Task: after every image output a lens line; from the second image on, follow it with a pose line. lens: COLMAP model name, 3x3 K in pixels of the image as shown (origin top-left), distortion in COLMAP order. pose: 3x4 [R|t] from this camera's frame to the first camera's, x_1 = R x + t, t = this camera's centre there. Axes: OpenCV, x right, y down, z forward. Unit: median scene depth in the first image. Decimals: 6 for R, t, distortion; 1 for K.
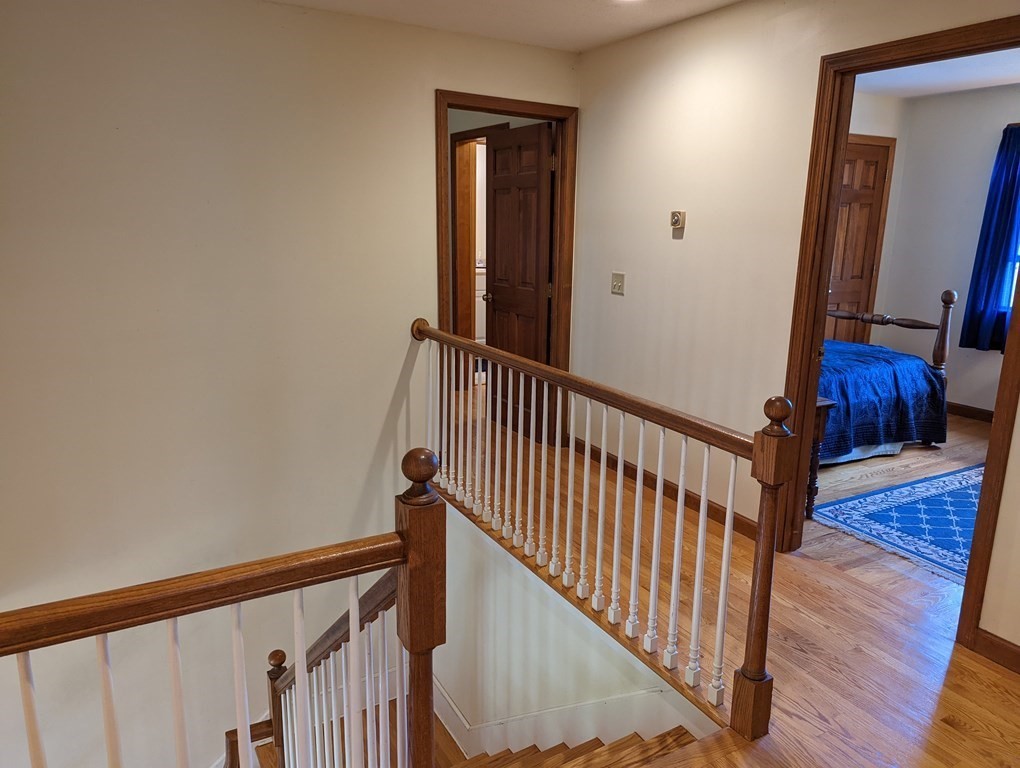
lens RADIAL K [[727.4, 0, 510.0], [0, 727.4, 384.0], [0, 0, 1]] dist [0.079191, -0.090856]
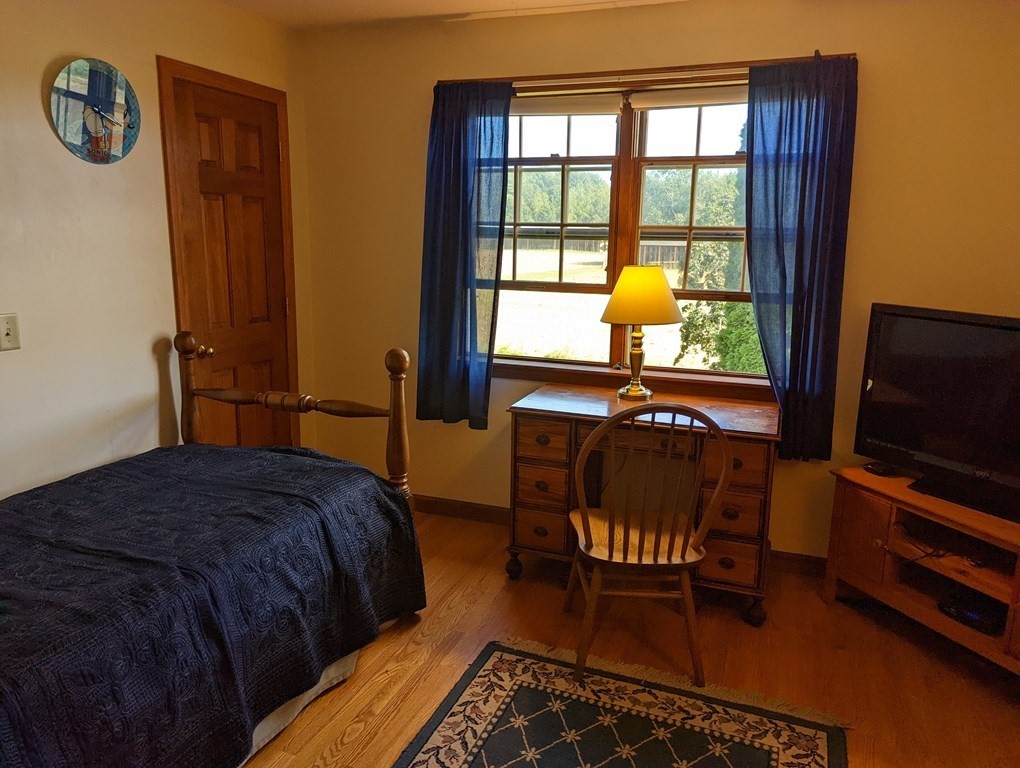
lens RADIAL K [[727.4, 0, 510.0], [0, 727.4, 384.0], [0, 0, 1]] dist [0.079191, -0.090856]
pose [[0.776537, -0.125627, 0.617421, 0.316535], [0.133924, 0.990439, 0.033087, -0.107610], [-0.615675, 0.056994, 0.785937, 0.512351]]
